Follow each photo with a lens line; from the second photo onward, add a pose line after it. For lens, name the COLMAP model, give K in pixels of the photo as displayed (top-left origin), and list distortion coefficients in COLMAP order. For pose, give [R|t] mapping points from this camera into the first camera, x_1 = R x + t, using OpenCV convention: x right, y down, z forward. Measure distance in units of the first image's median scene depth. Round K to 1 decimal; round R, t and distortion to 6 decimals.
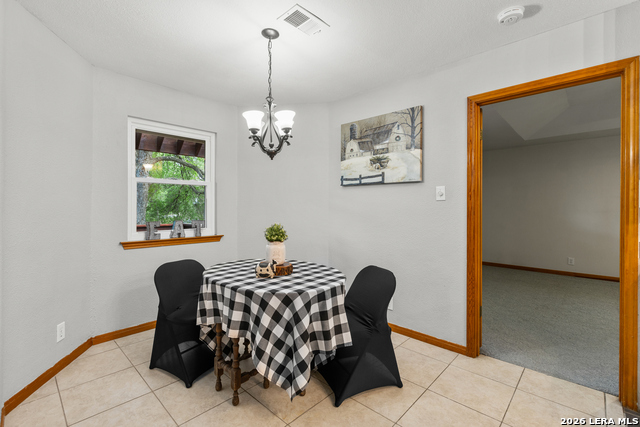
lens RADIAL K [[286.8, 0, 315.5], [0, 286.8, 208.1], [0, 0, 1]] dist [-0.008177, -0.000133]
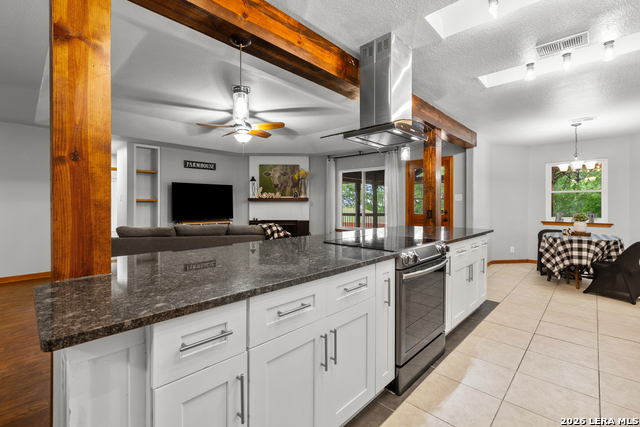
lens RADIAL K [[286.8, 0, 315.5], [0, 286.8, 208.1], [0, 0, 1]] dist [-0.008177, -0.000133]
pose [[-0.006813, 0.011637, -0.999909, 2.015515], [-0.003932, 0.999924, 0.011664, 0.000022], [0.999969, 0.004011, -0.006766, -0.965538]]
